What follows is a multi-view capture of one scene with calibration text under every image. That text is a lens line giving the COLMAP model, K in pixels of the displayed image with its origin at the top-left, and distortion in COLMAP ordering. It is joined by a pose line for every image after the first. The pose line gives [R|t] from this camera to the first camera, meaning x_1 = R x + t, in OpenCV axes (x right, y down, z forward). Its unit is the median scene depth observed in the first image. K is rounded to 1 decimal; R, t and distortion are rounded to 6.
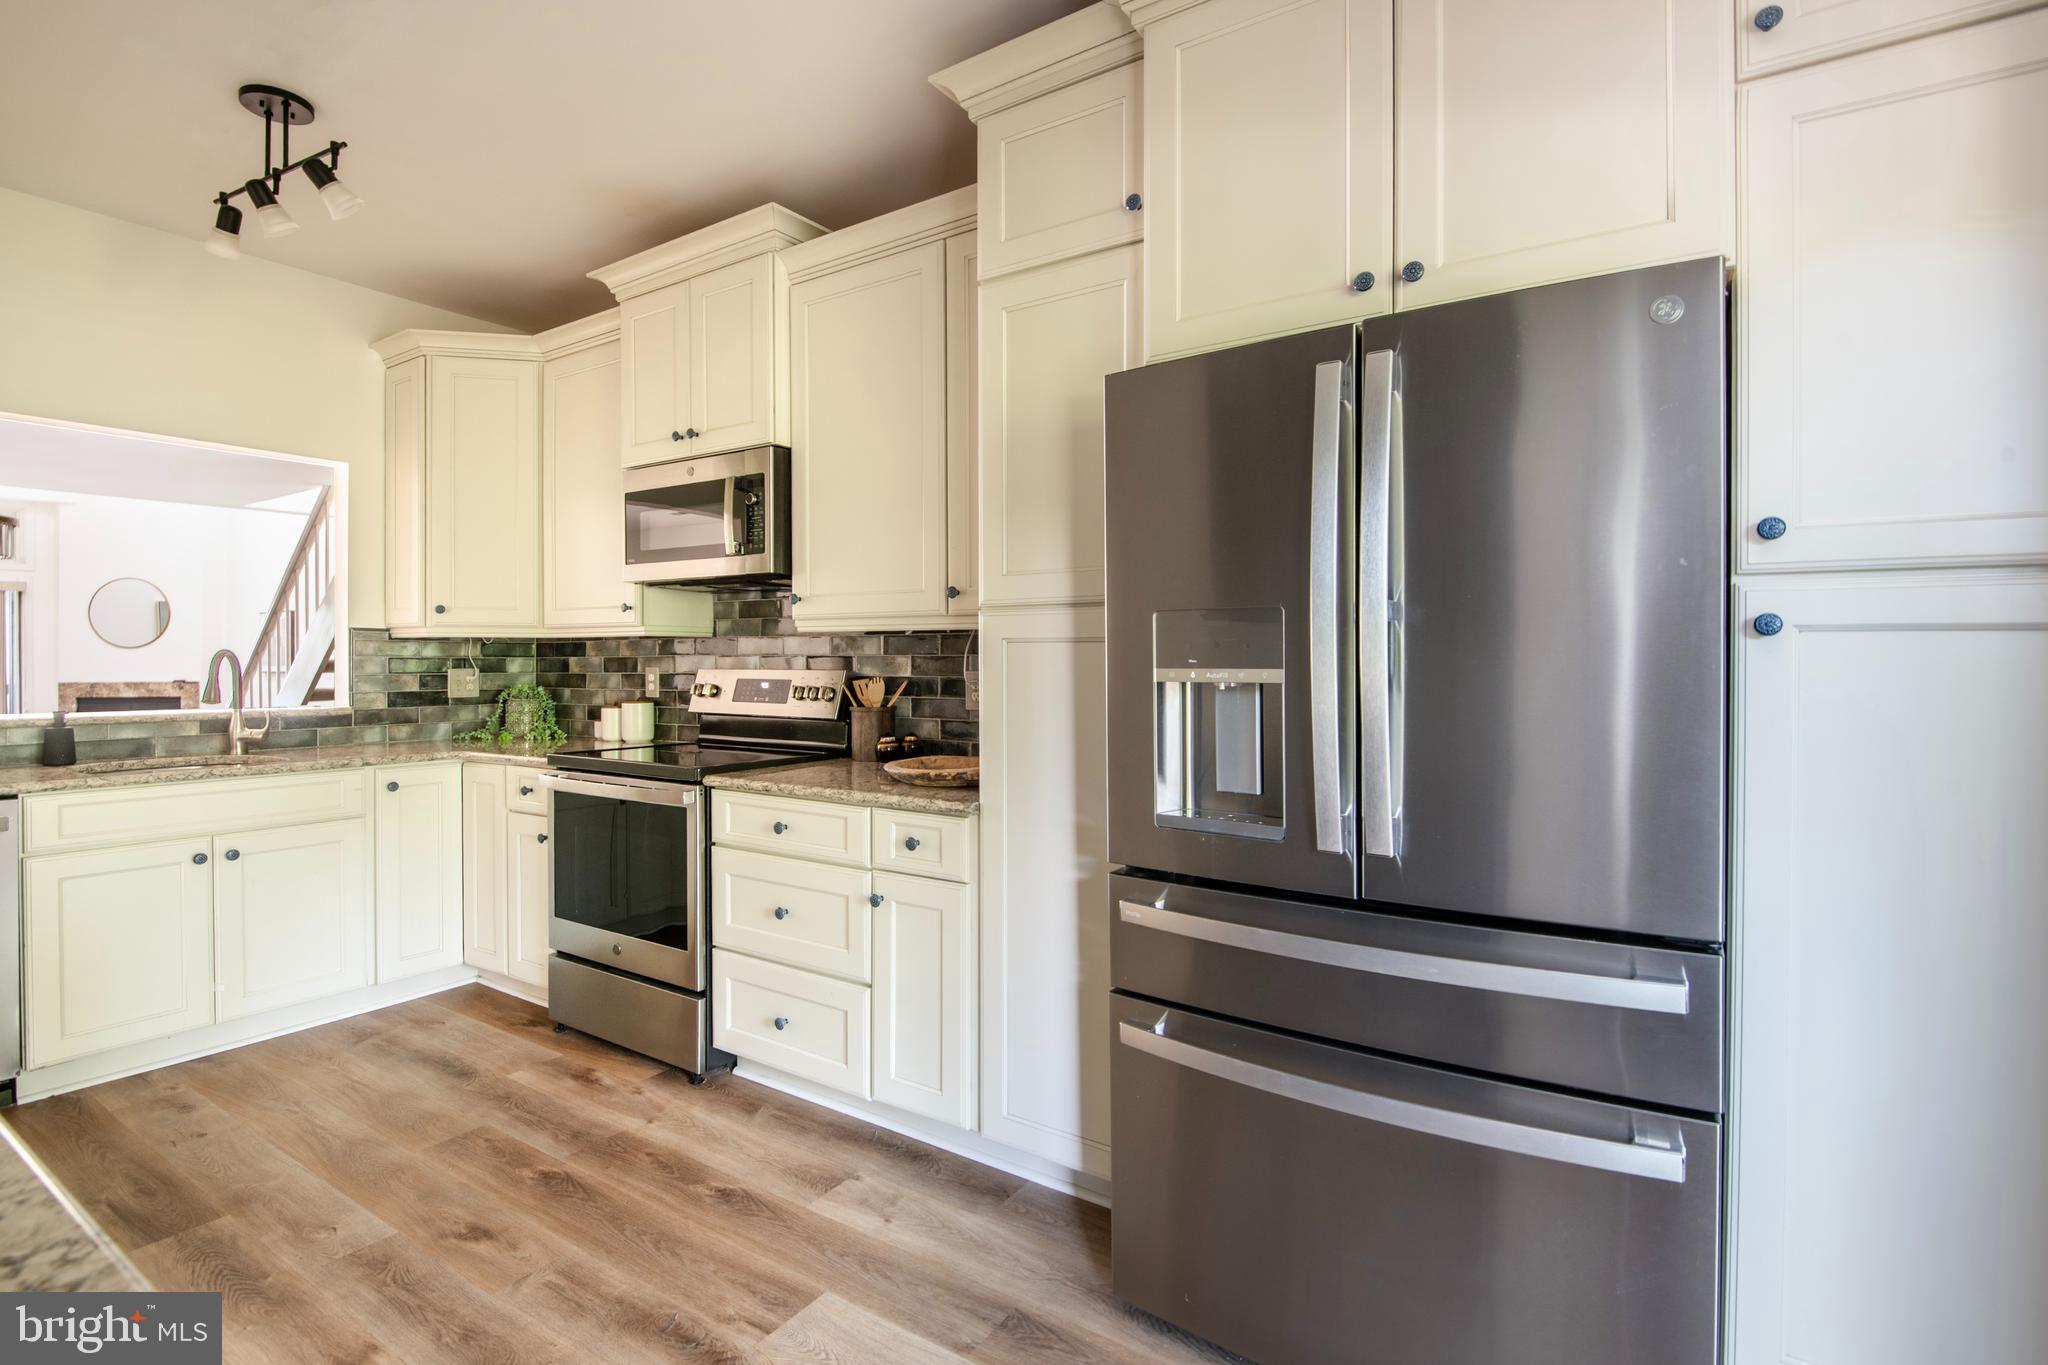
lens RADIAL K [[978.0, 0, 990.9], [0, 978.0, 666.9], [0, 0, 1]] dist [0.000249, -0.000721]
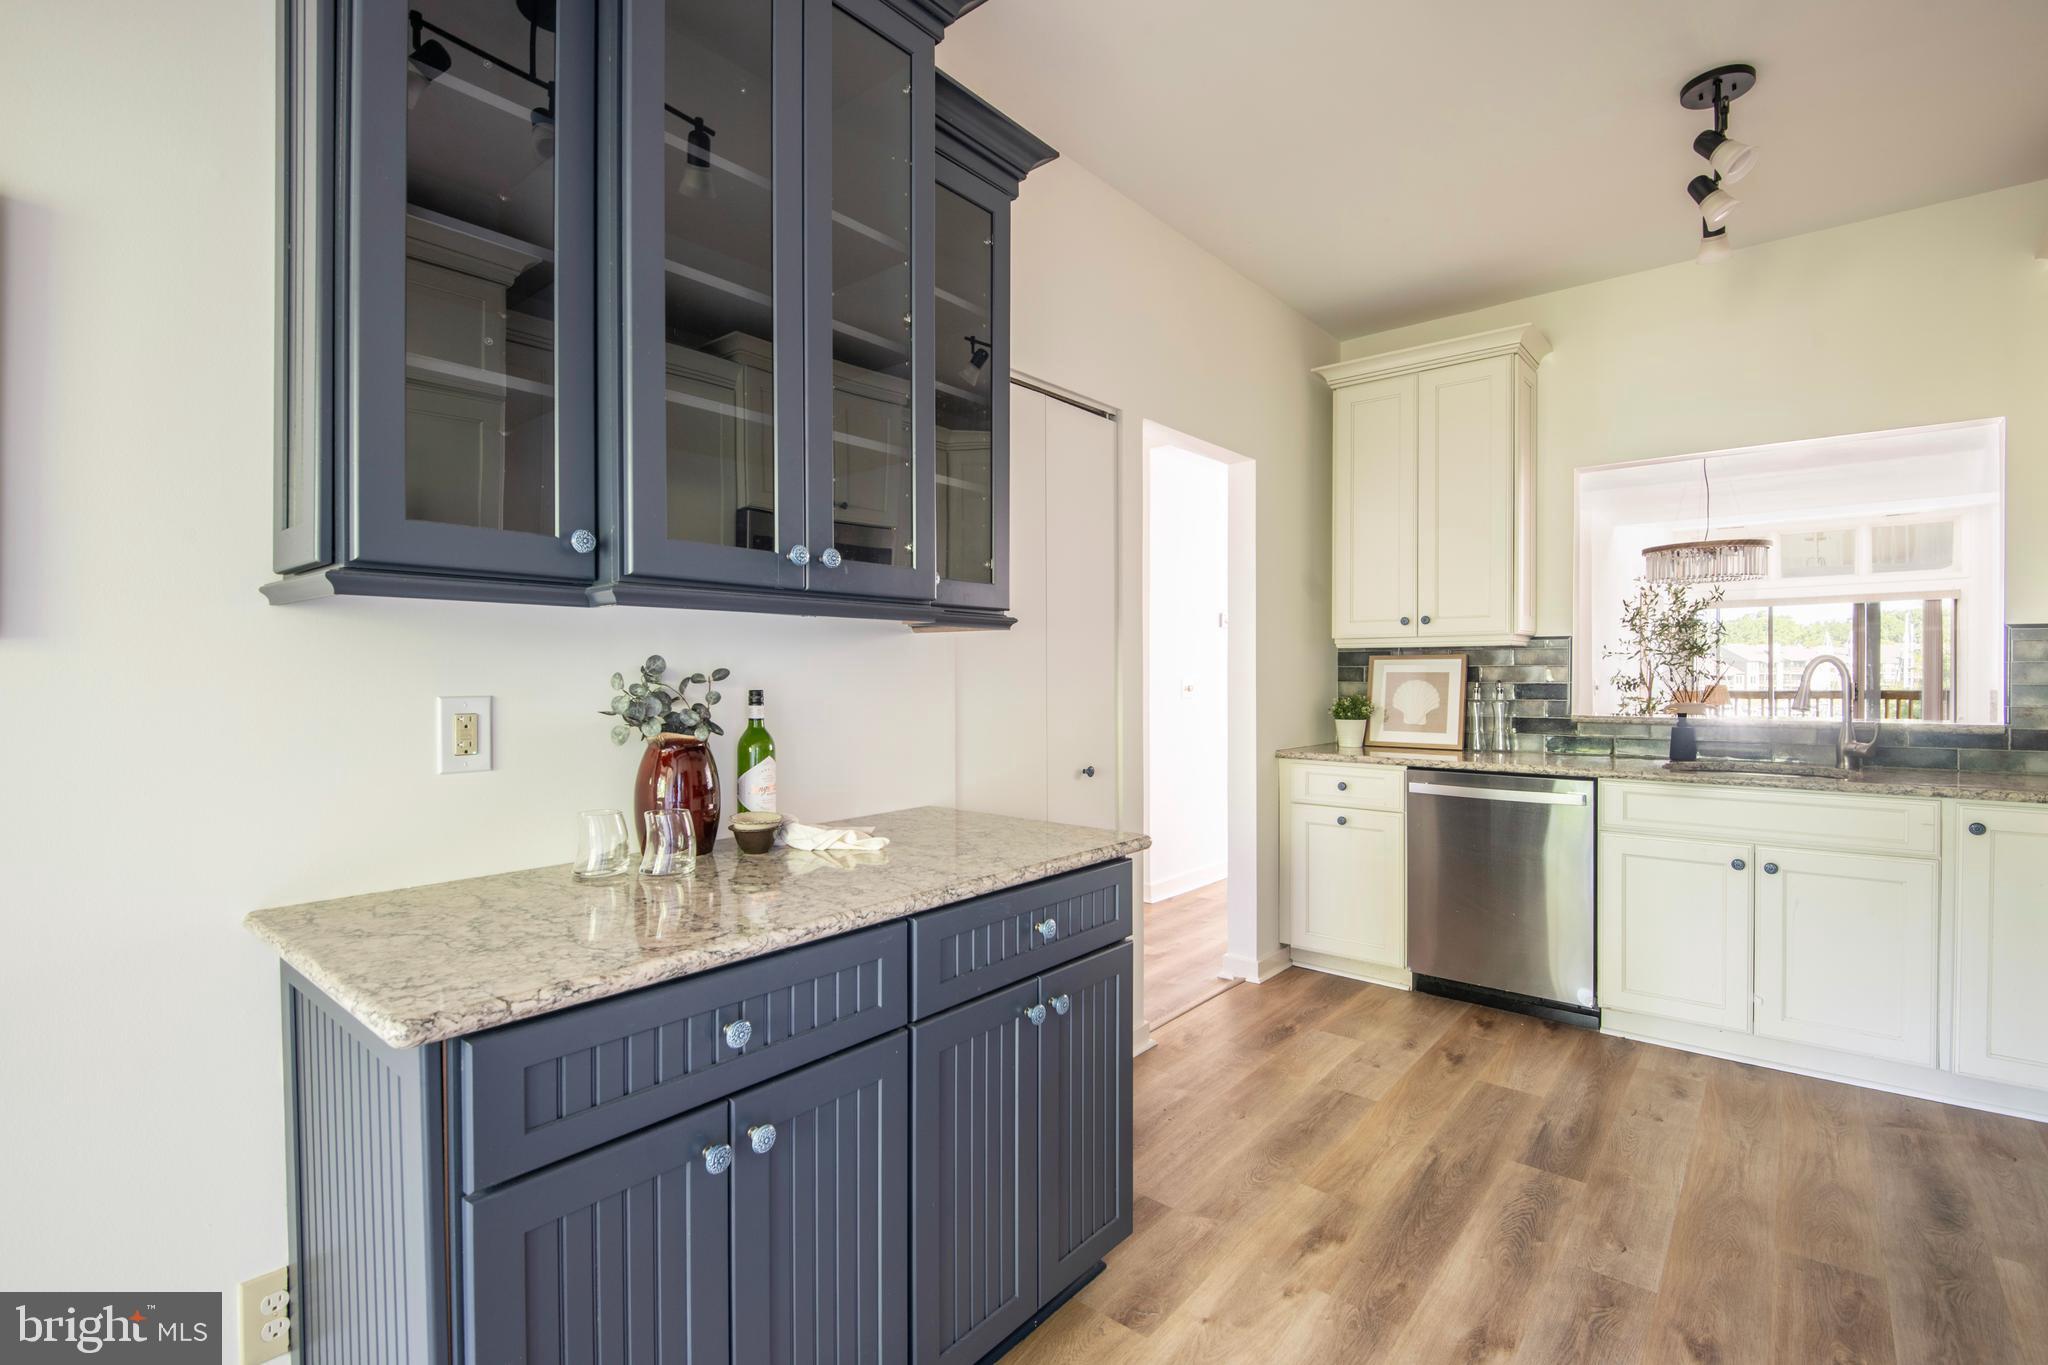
lens RADIAL K [[975.8, 0, 1024.0], [0, 975.8, 682.5], [0, 0, 1]] dist [0.000224, -0.000284]
pose [[-0.072596, 0.013001, -0.997277, 0.266220], [-0.004617, 0.999900, 0.013371, -0.000732], [0.997351, 0.005575, -0.072529, 0.373939]]
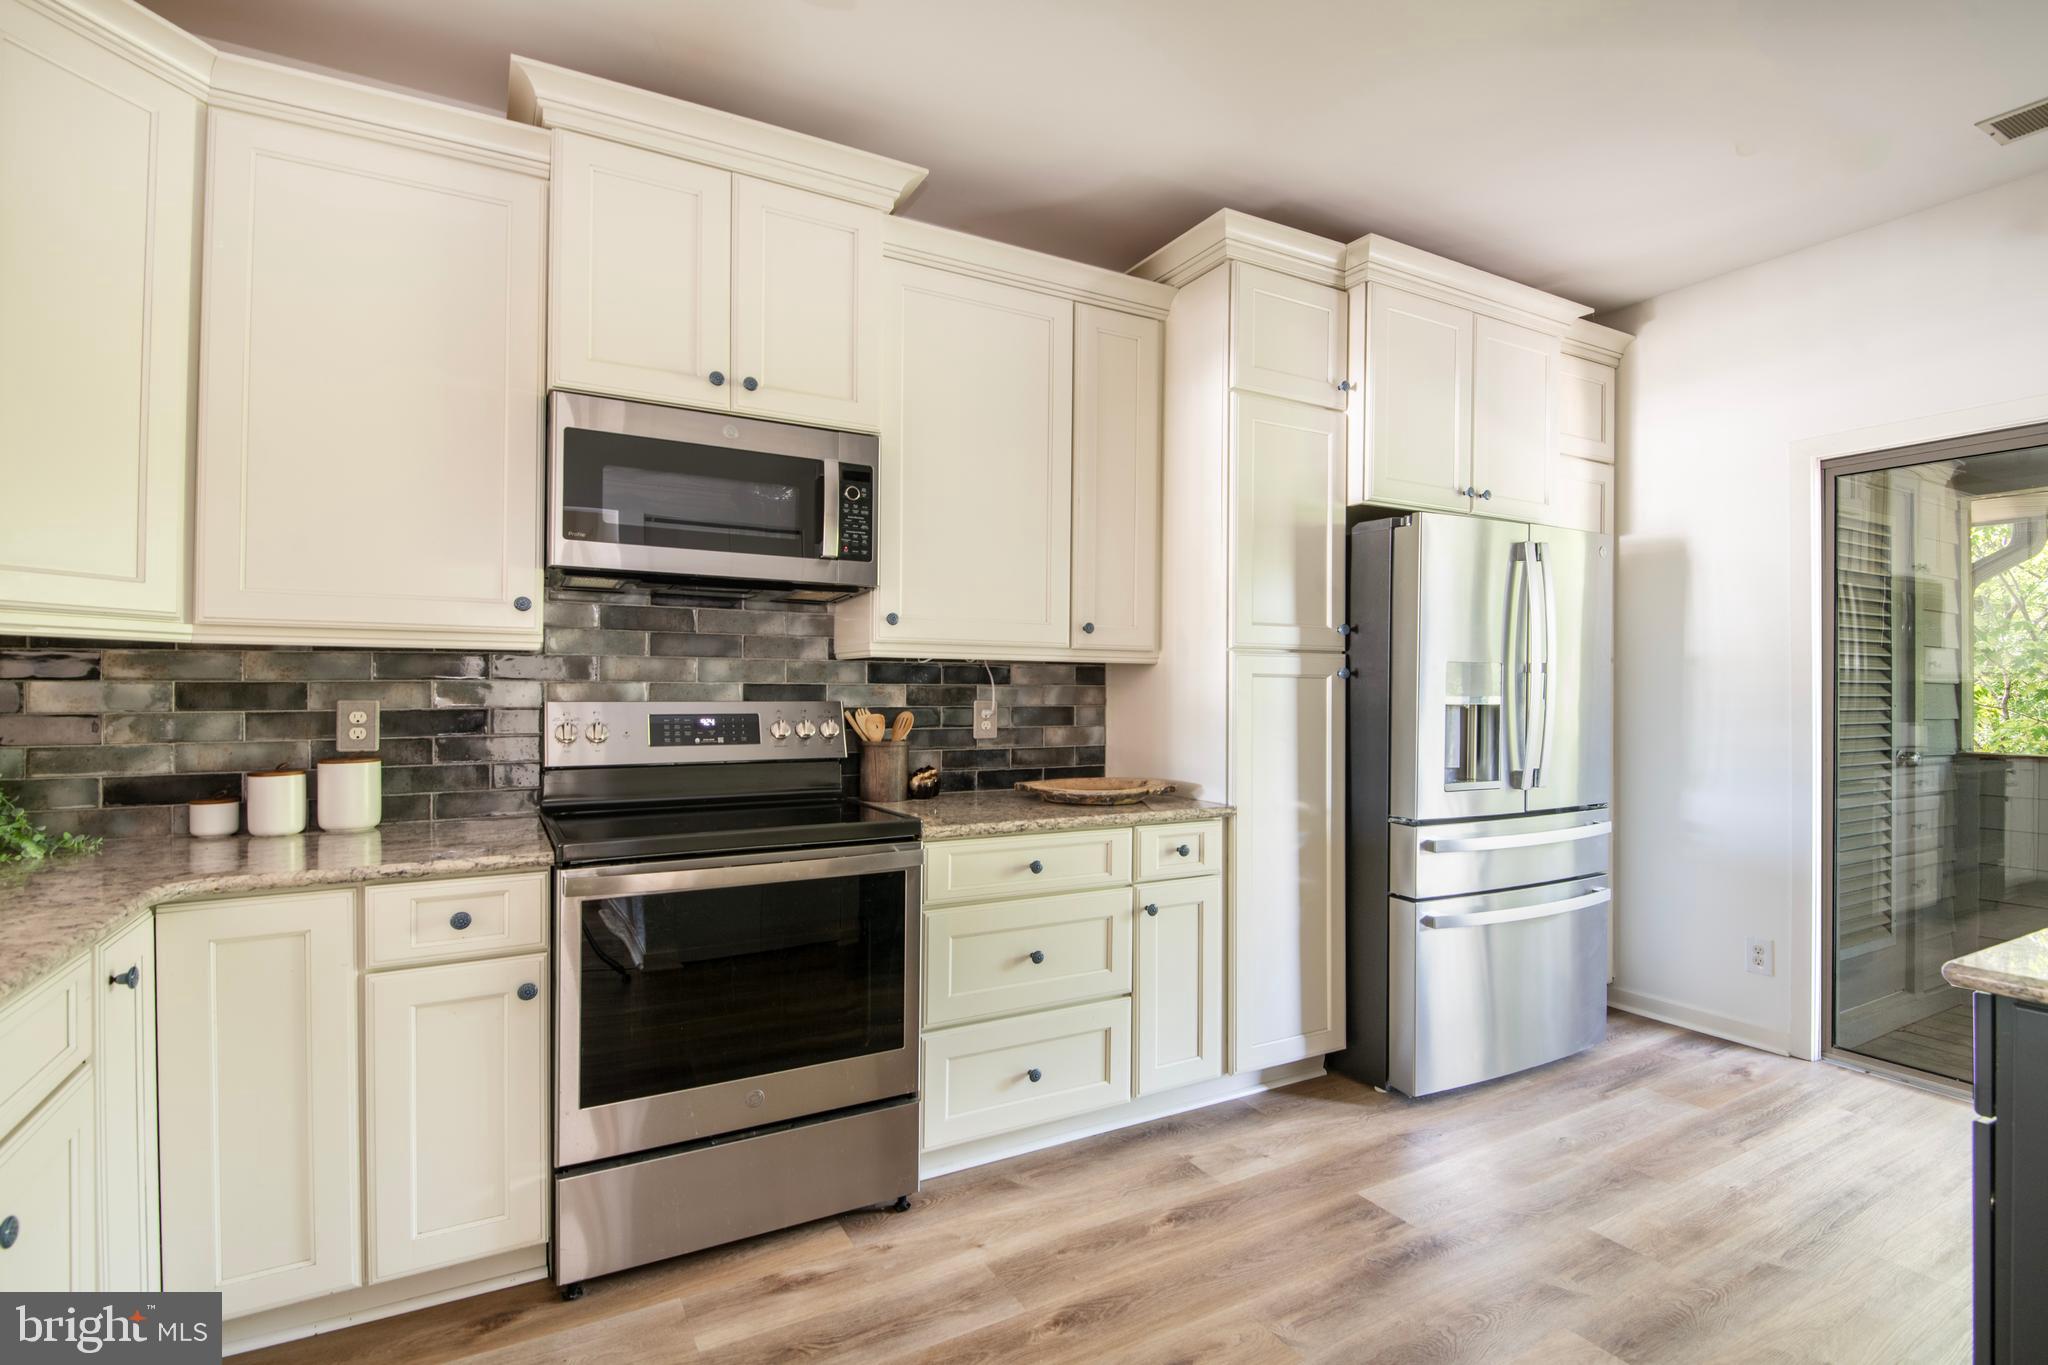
lens RADIAL K [[975.8, 0, 1024.0], [0, 975.8, 682.5], [0, 0, 1]] dist [0.000224, -0.000284]
pose [[0.445332, 0.010293, 0.895306, -1.033577], [0.002847, 0.999913, -0.012911, -0.001686], [-0.895361, 0.008299, 0.445264, 0.568874]]
